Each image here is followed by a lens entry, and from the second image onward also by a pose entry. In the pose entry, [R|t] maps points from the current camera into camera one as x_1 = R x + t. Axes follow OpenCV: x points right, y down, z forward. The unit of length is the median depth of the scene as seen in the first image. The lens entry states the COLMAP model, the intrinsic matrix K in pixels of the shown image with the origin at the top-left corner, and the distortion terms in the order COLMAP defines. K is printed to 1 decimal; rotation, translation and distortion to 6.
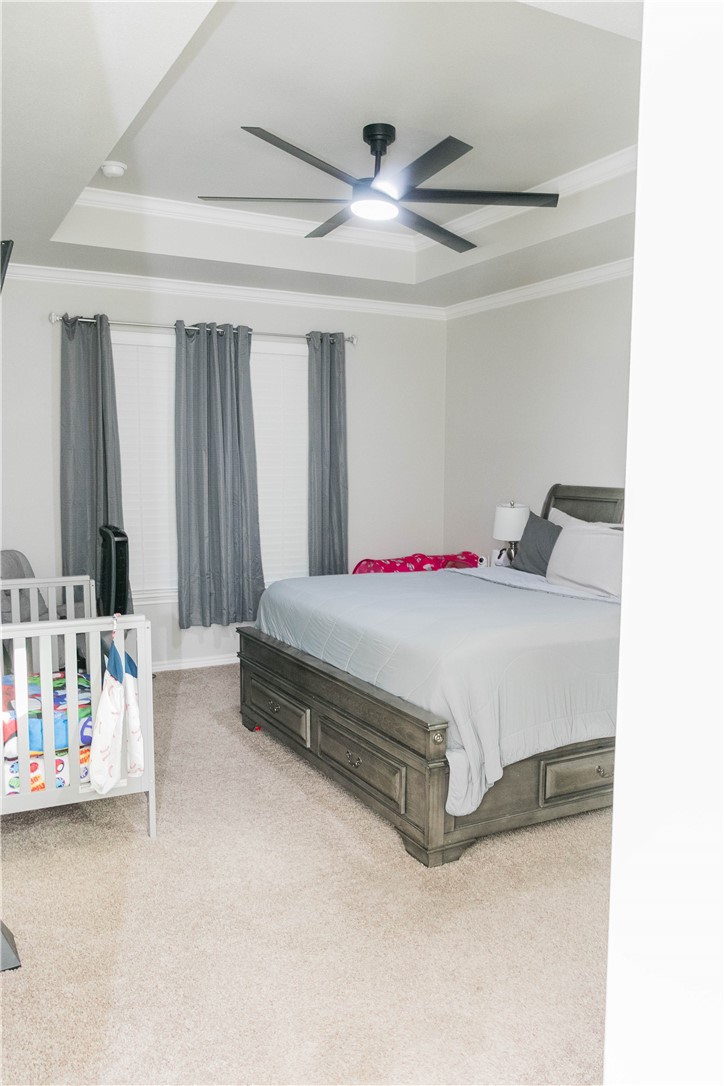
lens RADIAL K [[877.2, 0, 357.0], [0, 877.2, 546.8], [0, 0, 1]] dist [-0.000338, 0.005834]
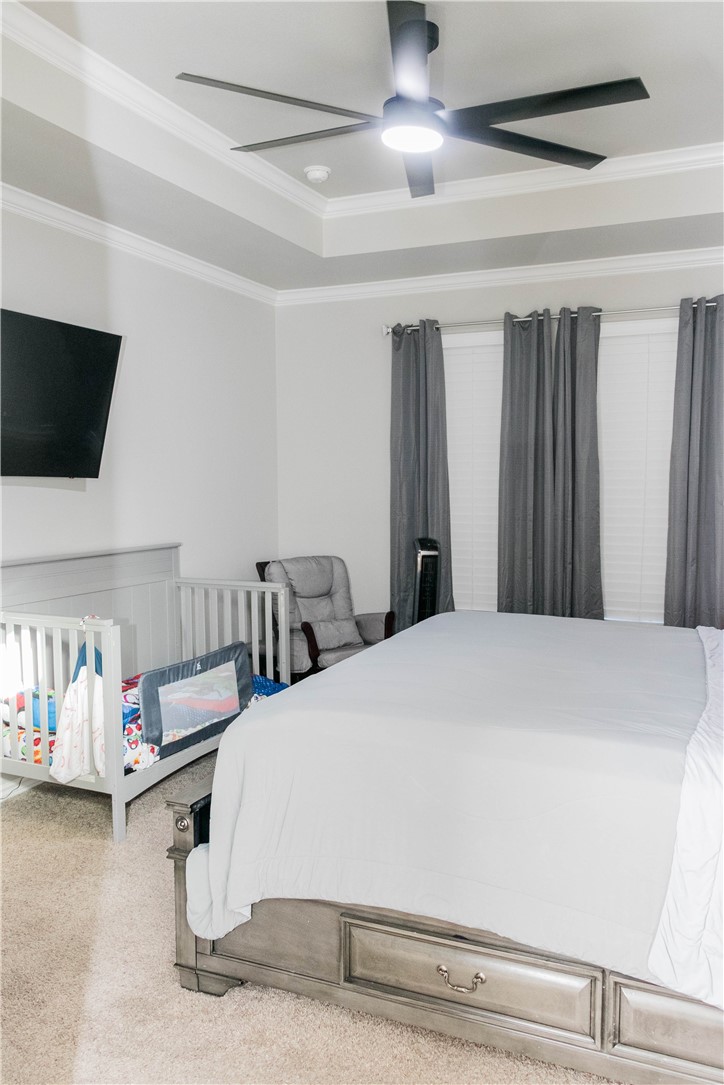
lens RADIAL K [[876.4, 0, 357.0], [0, 876.4, 546.3], [0, 0, 1]] dist [-0.000338, 0.005834]
pose [[0.614843, 0.056345, -0.786634, 0.467040], [-0.070391, 0.997384, 0.016423, -0.028717], [0.785502, 0.045274, 0.617201, 0.381673]]
